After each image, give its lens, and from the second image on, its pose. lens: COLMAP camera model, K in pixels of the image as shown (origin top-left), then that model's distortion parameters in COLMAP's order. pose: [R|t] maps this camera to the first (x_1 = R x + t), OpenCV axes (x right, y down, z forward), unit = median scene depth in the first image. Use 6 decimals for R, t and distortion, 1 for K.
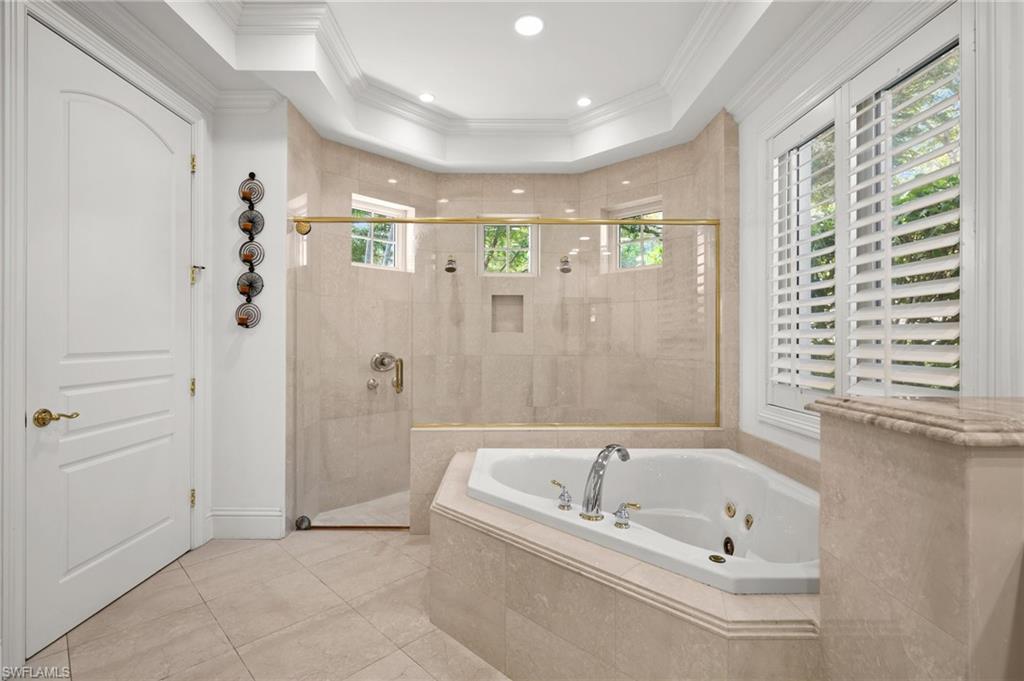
lens RADIAL K [[473.4, 0, 512.0], [0, 473.4, 340.5], [0, 0, 1]] dist [-0.004855, -0.000295]
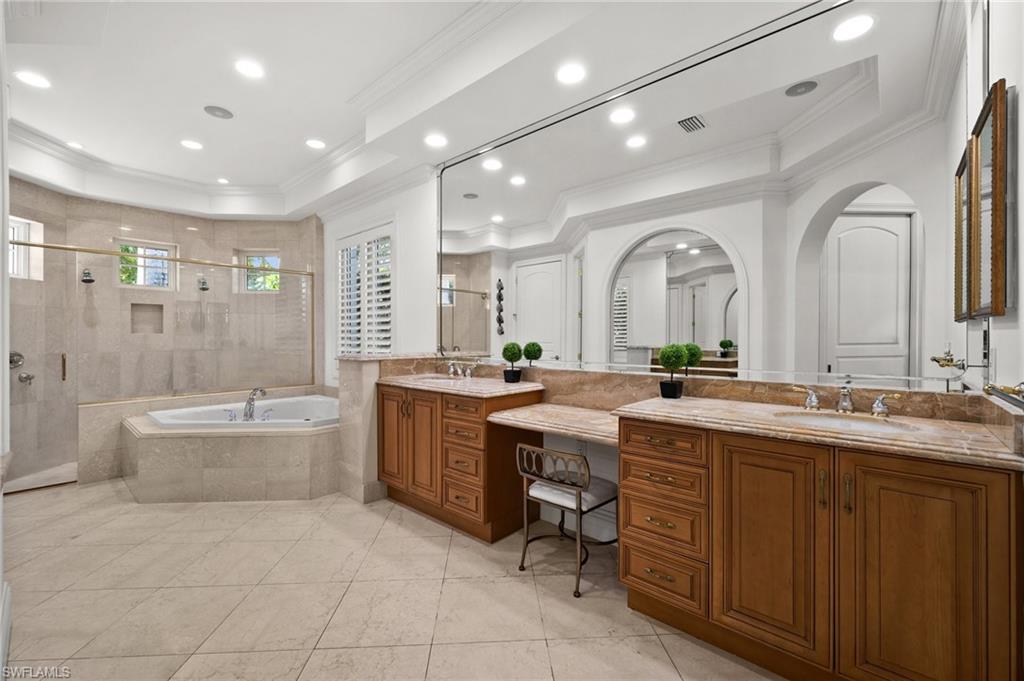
lens RADIAL K [[429.6, 0, 510.2], [0, 429.6, 337.6], [0, 0, 1]] dist [0.001808, 0.000380]
pose [[0.685080, -0.003787, 0.728458, -0.215451], [0.007583, 0.999969, -0.001933, 0.004884], [-0.728429, 0.006848, 0.685087, -0.589692]]
